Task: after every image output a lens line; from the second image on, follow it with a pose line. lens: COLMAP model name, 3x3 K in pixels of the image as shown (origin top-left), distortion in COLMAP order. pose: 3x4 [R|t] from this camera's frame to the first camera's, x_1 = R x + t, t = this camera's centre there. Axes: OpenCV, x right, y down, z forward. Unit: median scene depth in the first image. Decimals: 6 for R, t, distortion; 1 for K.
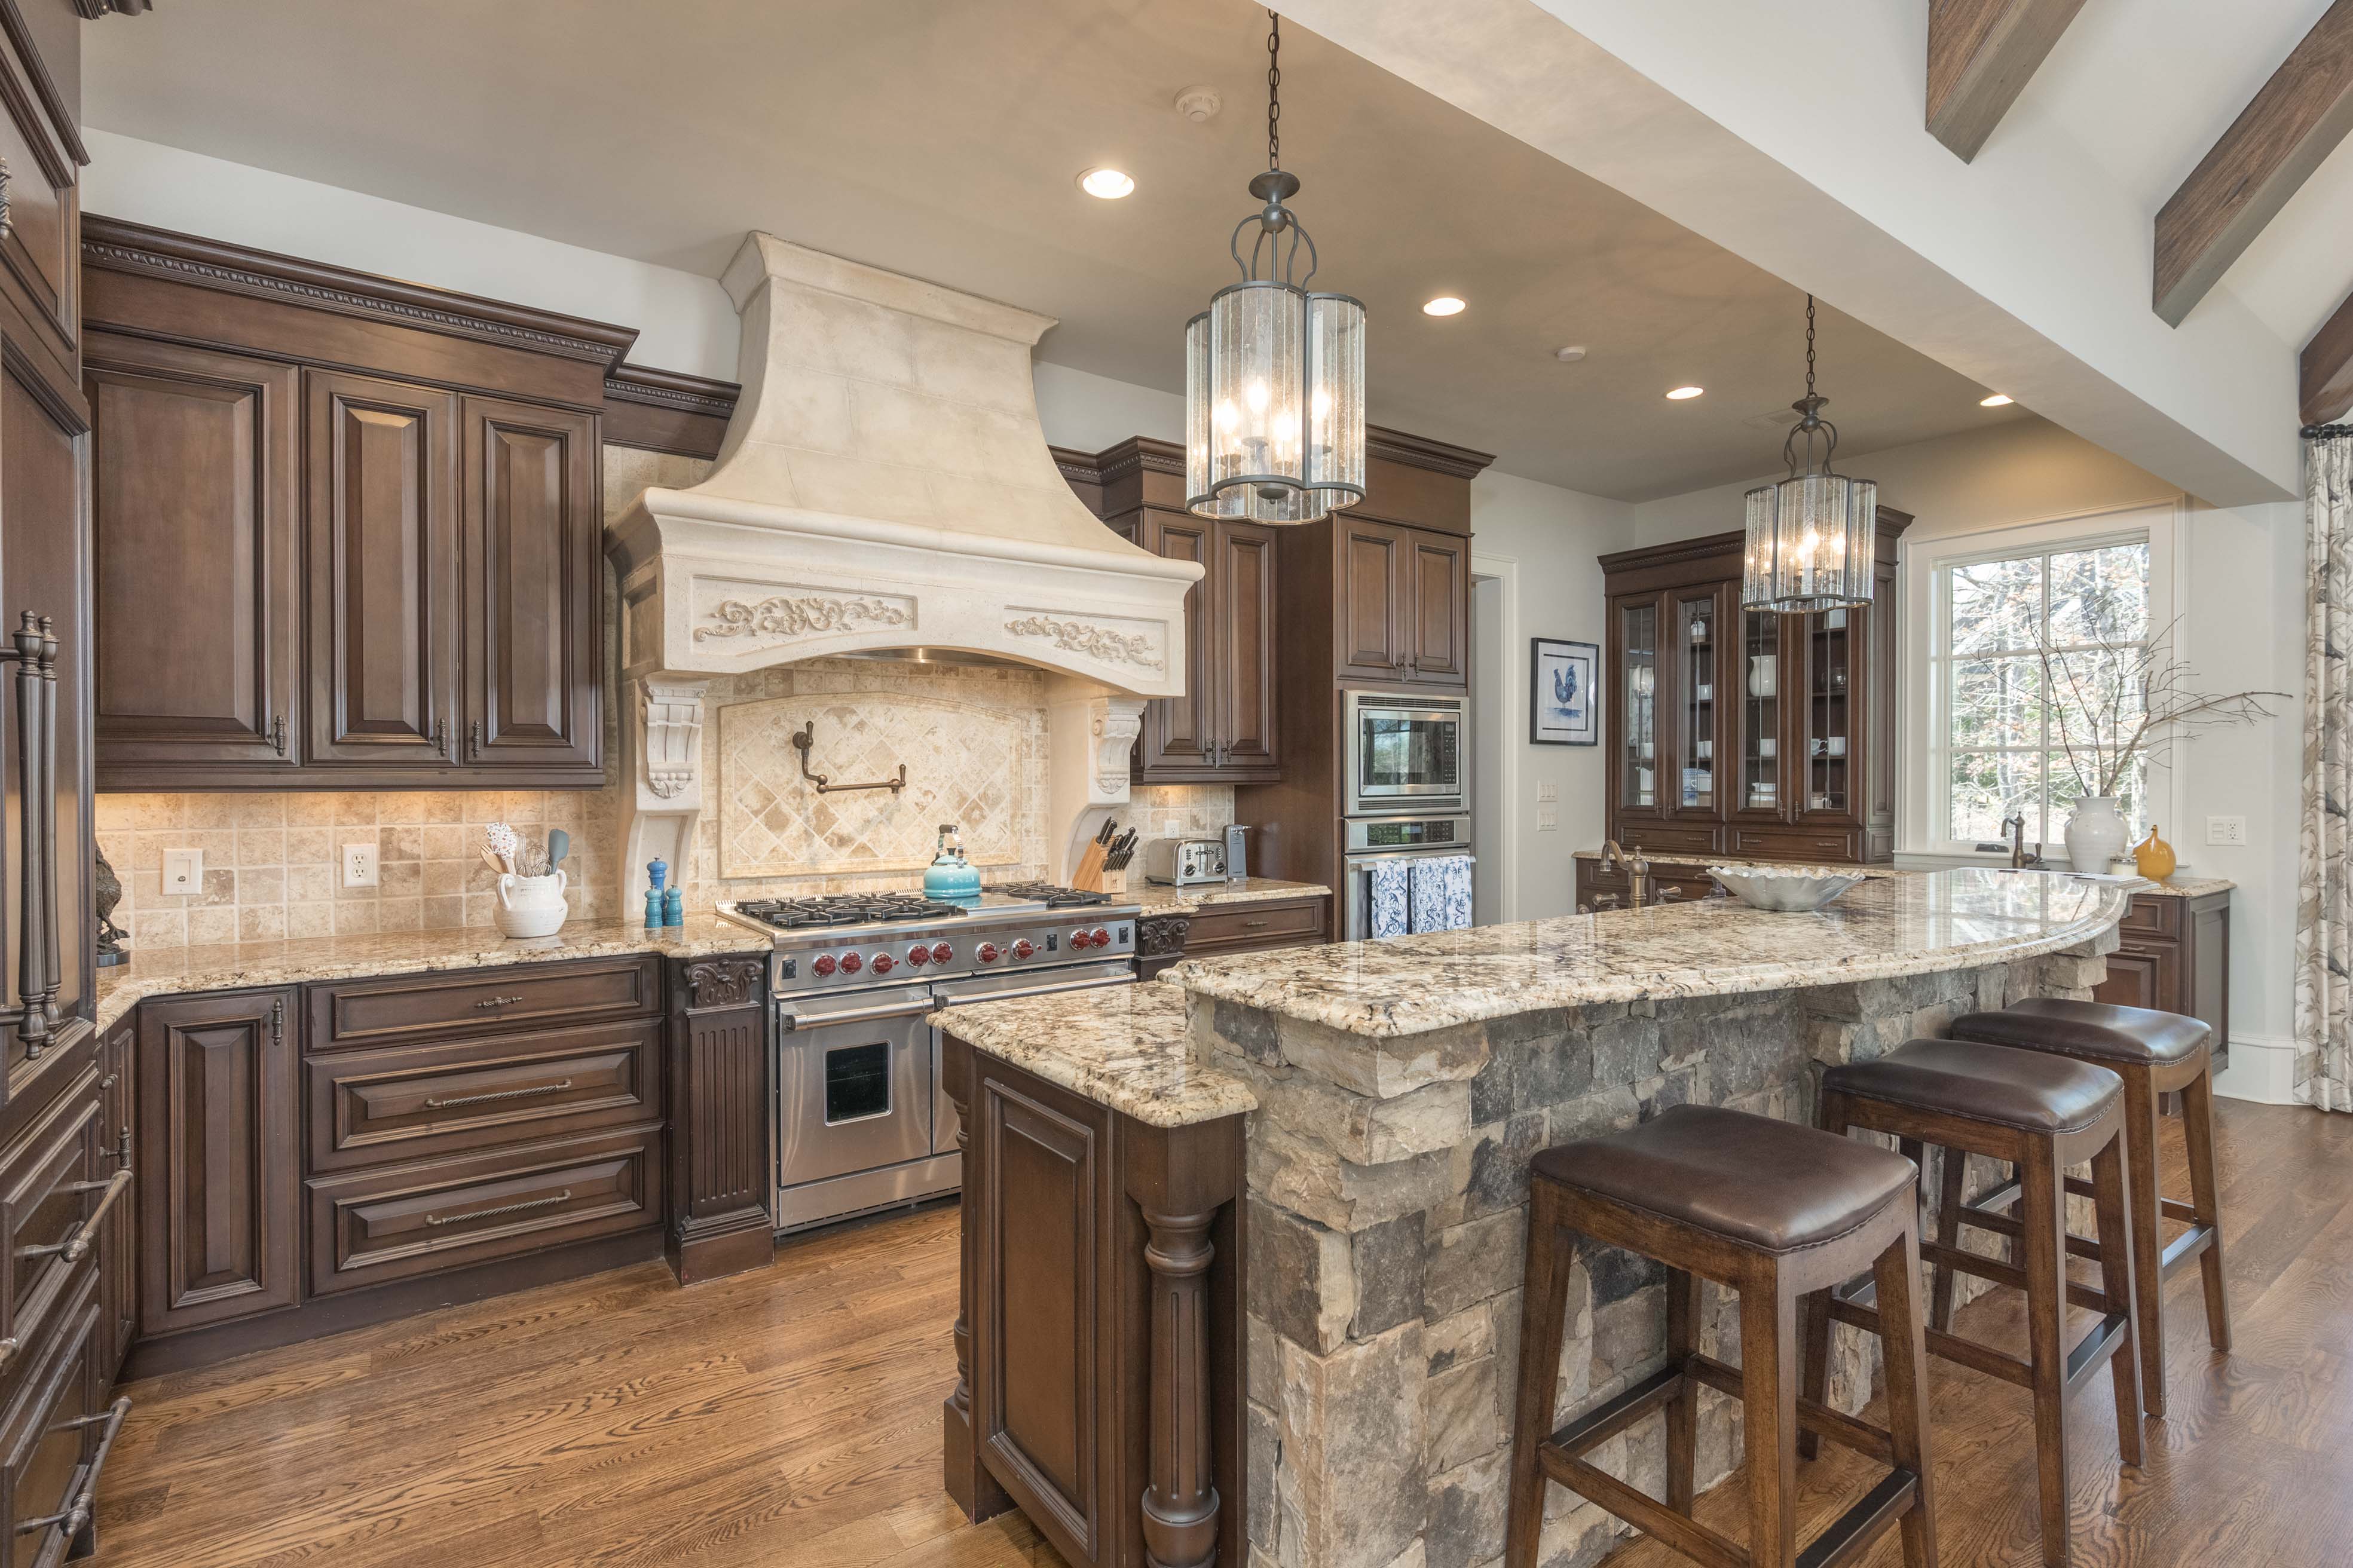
lens RADIAL K [[1127.6, 0, 1182.4], [0, 1127.6, 790.0], [0, 0, 1]] dist [-0.006082, -0.000473]
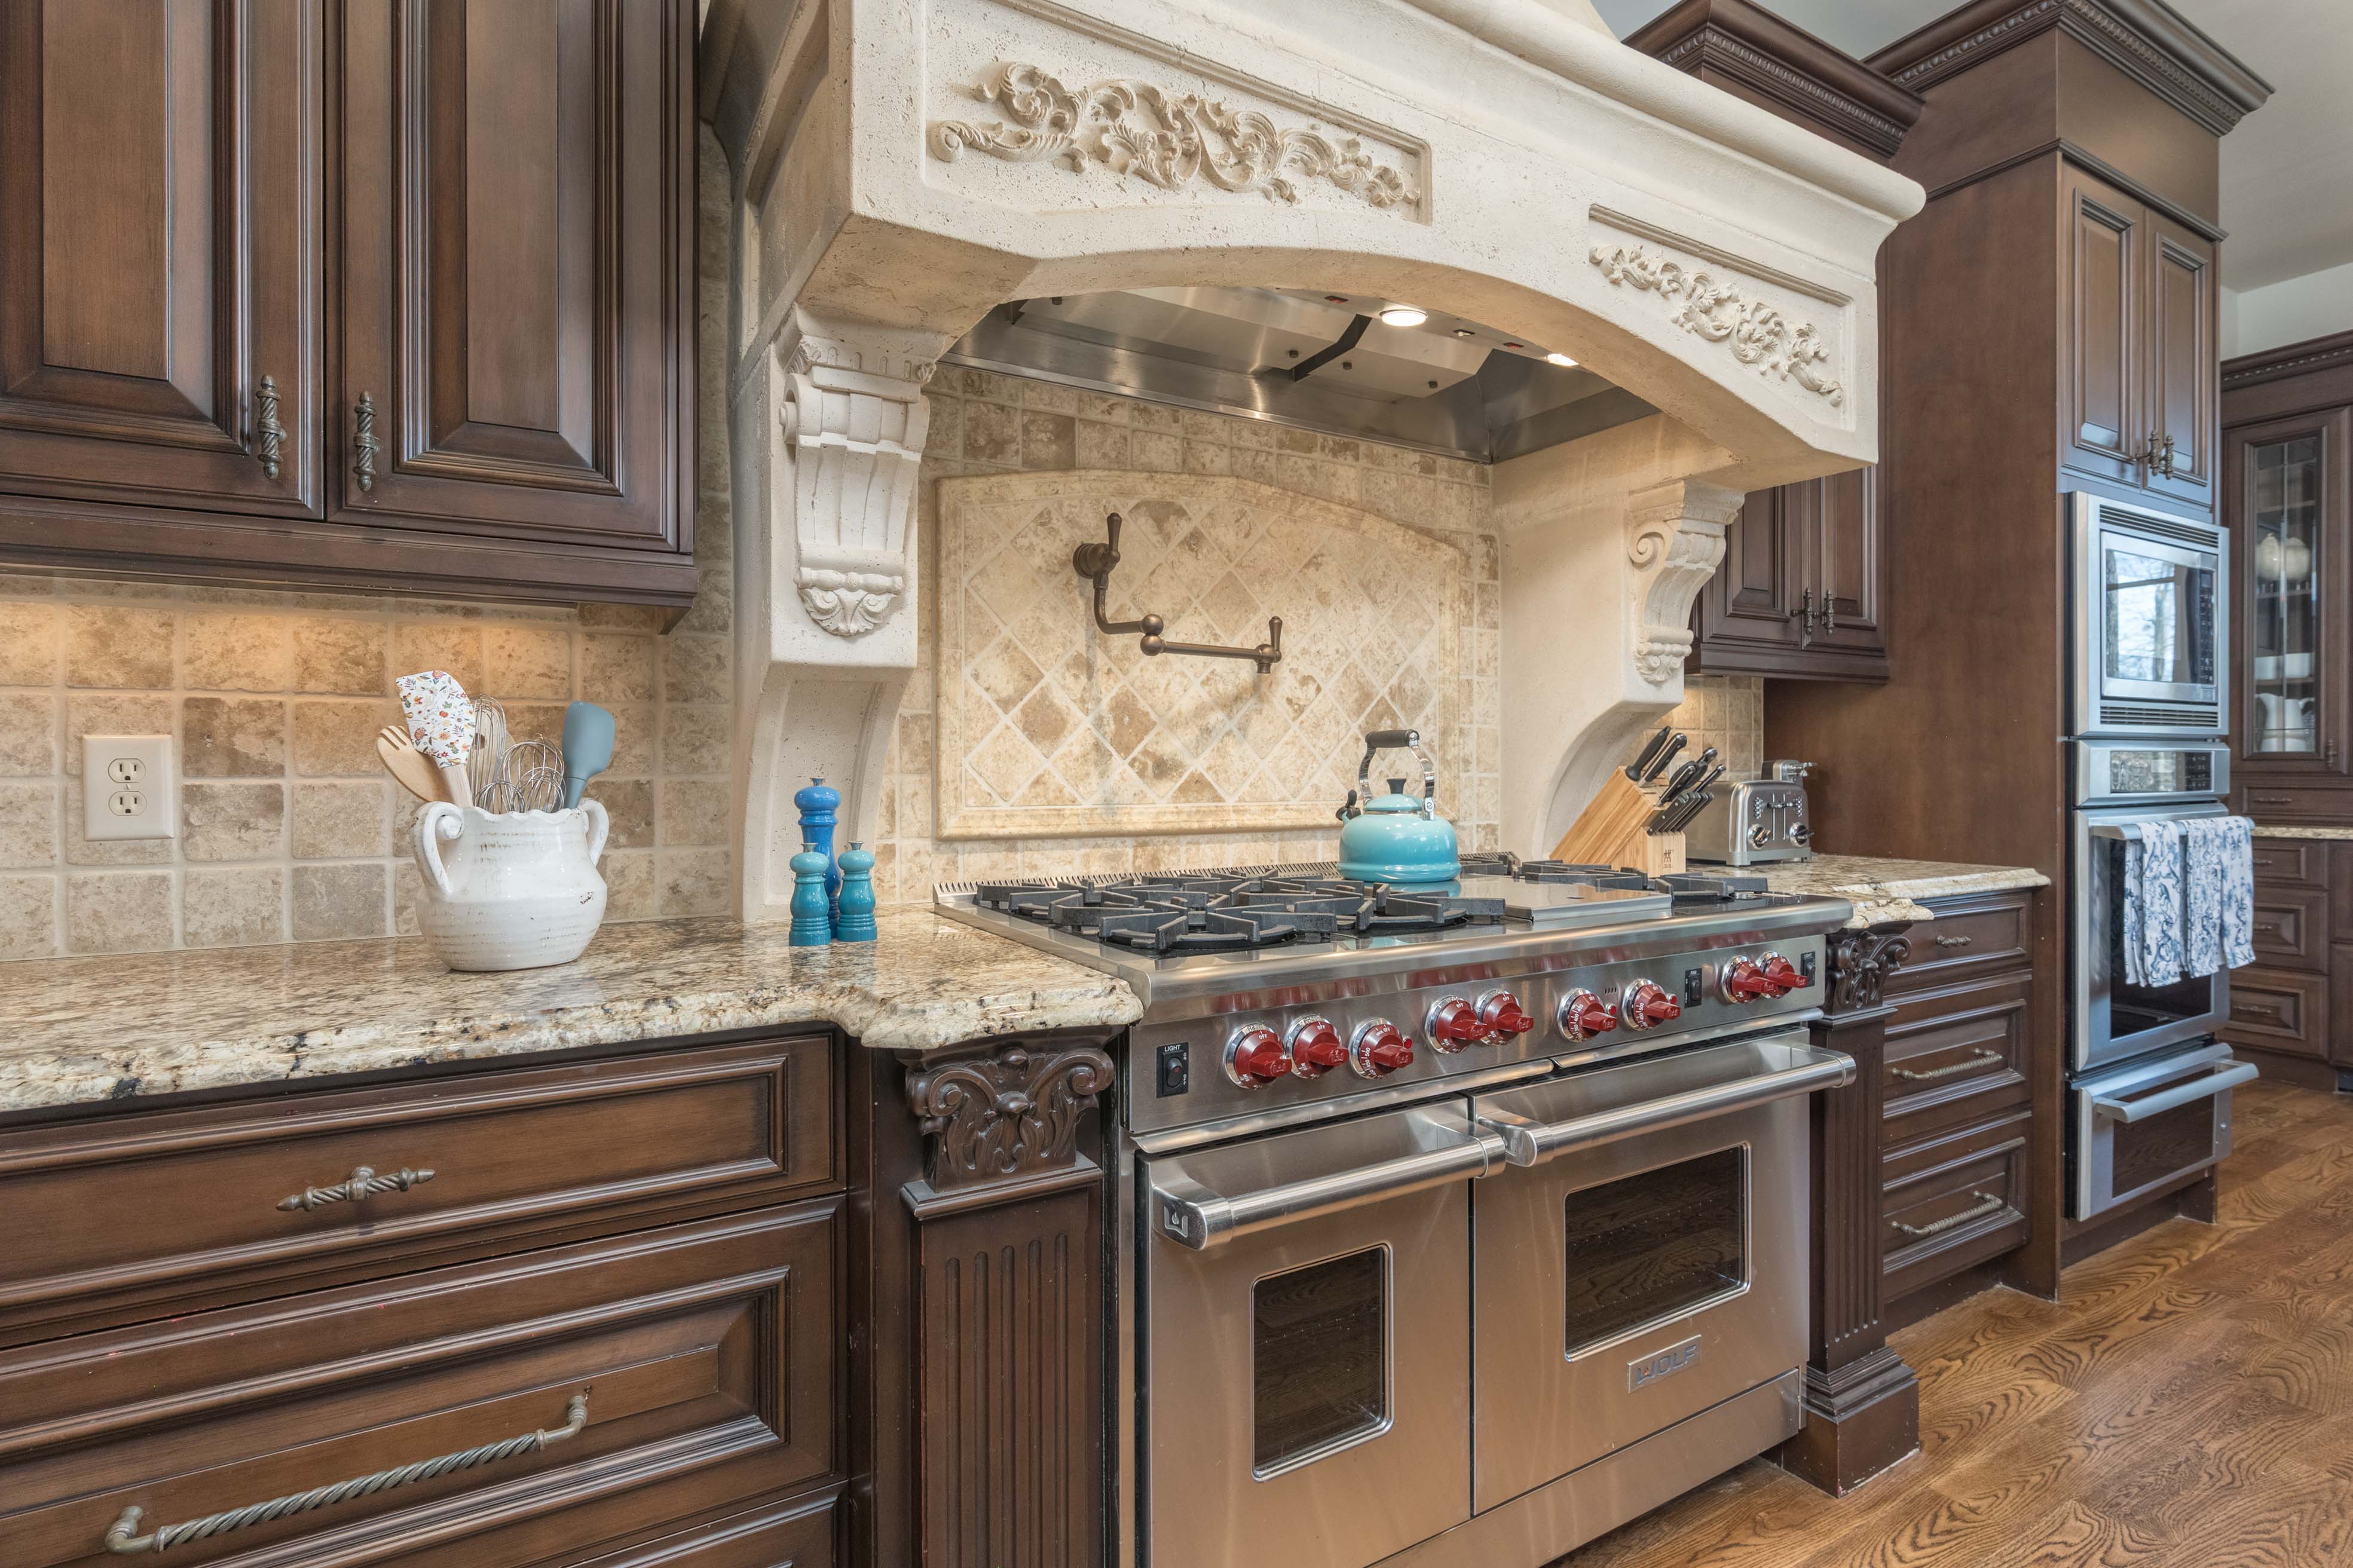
lens RADIAL K [[1127.6, 0, 1173.8], [0, 1127.6, 779.6], [0, 0, 1]] dist [-0.006082, -0.000473]
pose [[0.994705, 0.001408, -0.102766, -0.289263], [-0.001673, 0.999995, -0.002496, 0.061229], [0.102762, 0.002655, 0.994702, 0.591581]]
